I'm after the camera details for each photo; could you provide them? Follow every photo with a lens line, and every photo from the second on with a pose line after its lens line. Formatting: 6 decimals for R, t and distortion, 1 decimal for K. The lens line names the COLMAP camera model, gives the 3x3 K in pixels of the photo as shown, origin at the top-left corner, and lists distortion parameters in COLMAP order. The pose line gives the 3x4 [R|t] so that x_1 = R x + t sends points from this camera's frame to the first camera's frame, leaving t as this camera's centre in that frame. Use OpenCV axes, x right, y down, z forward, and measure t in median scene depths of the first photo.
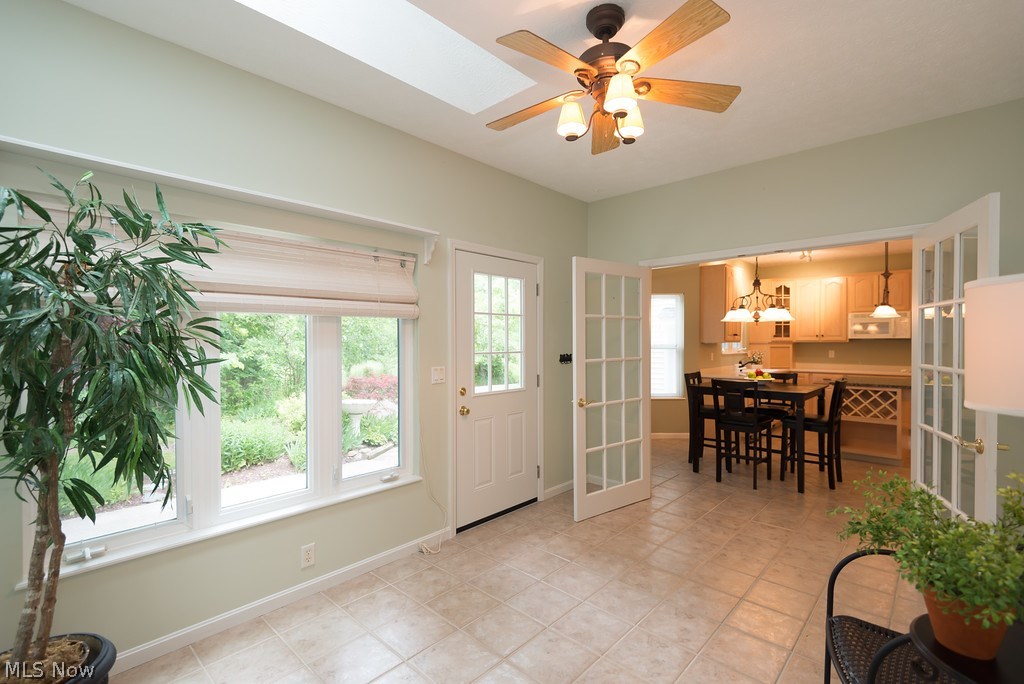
lens RADIAL K [[464.0, 0, 514.1], [0, 464.0, 346.0], [0, 0, 1]] dist [0.009194, -0.001105]
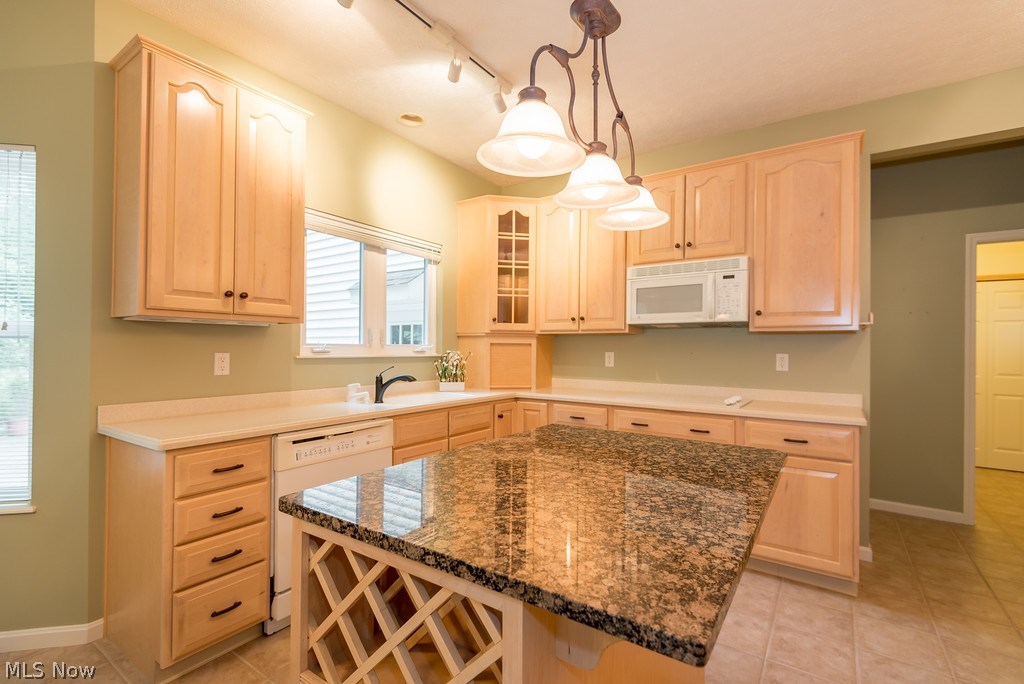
lens RADIAL K [[464.0, 0, 514.1], [0, 464.0, 346.0], [0, 0, 1]] dist [0.009194, -0.001105]
pose [[0.988586, 0.011010, 0.150255, 0.542997], [-0.008541, 0.999818, -0.017064, 0.012801], [-0.150415, 0.015586, 0.988500, 0.580540]]
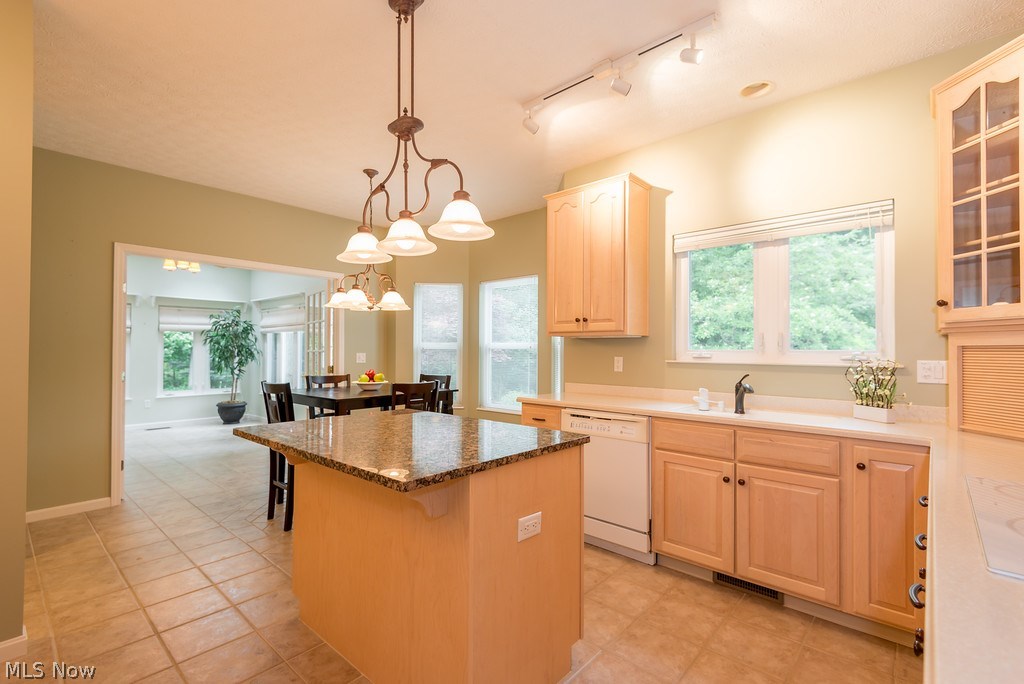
lens RADIAL K [[464.0, 0, 514.1], [0, 464.0, 346.0], [0, 0, 1]] dist [0.009194, -0.001105]
pose [[0.030577, -0.009413, -0.999488, 0.860582], [-0.018027, 0.999788, -0.009967, 0.009373], [0.999370, 0.018323, 0.030401, 0.803755]]
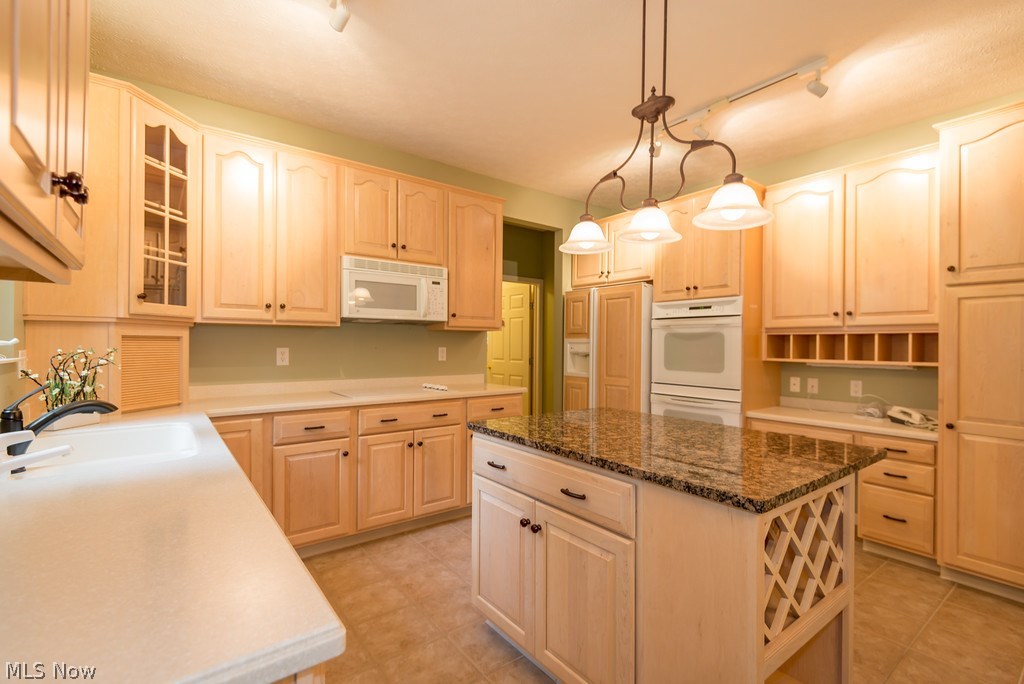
lens RADIAL K [[464.0, 0, 514.1], [0, 464.0, 346.0], [0, 0, 1]] dist [0.009194, -0.001105]
pose [[0.160443, 0.000566, 0.987045, 0.341541], [0.006585, 0.999977, -0.001644, 0.010416], [-0.987023, 0.006764, 0.160435, 0.783701]]
